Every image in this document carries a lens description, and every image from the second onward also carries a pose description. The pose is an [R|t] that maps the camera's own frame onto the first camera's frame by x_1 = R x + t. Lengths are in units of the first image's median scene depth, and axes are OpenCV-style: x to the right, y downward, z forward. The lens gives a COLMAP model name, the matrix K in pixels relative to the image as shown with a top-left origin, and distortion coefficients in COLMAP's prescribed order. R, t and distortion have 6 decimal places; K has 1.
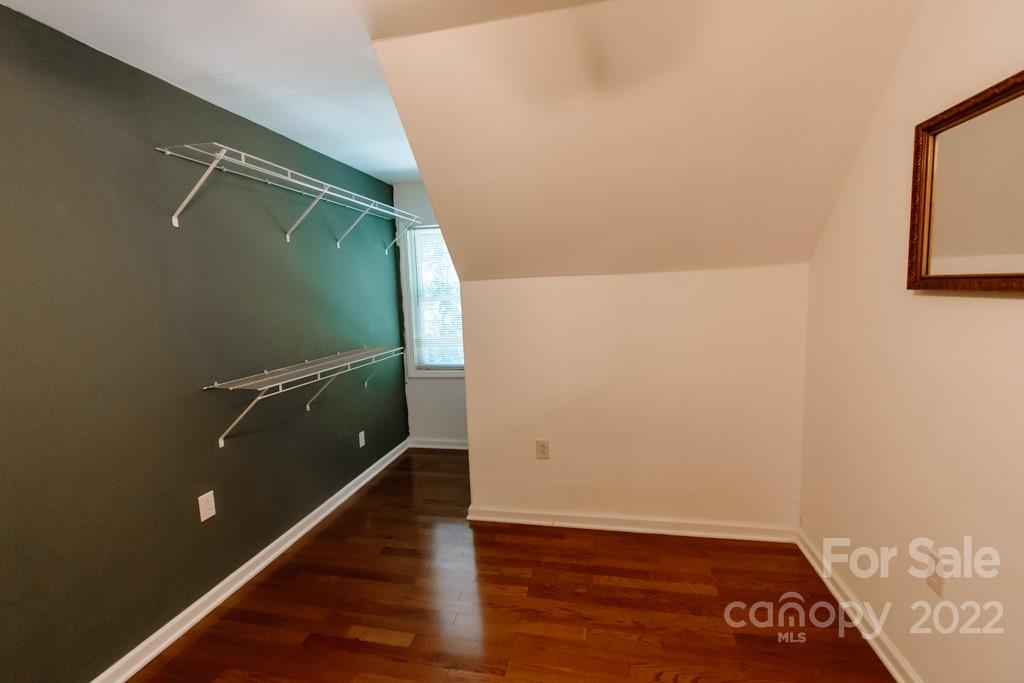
lens RADIAL K [[459.2, 0, 513.2], [0, 459.2, 338.1], [0, 0, 1]] dist [0.002172, -0.001441]
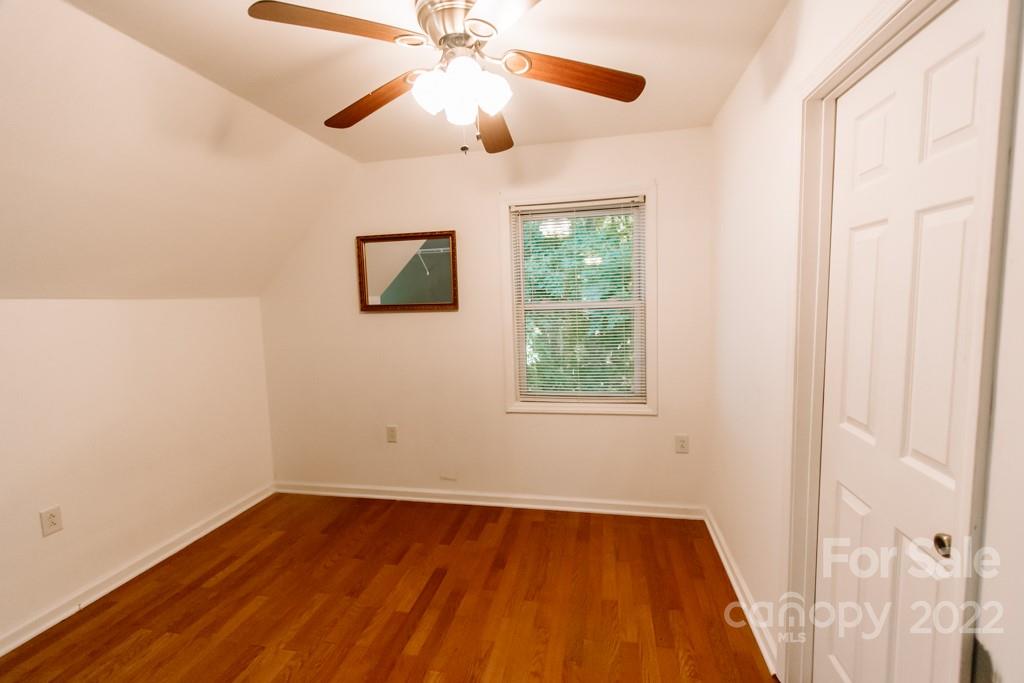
lens RADIAL K [[459.2, 0, 515.4], [0, 459.2, 345.3], [0, 0, 1]] dist [0.002172, -0.001441]
pose [[-0.032725, -0.049974, 0.998214, -0.867770], [0.144525, 0.988016, 0.054201, 0.025349], [-0.988960, 0.146041, -0.025110, 0.246829]]
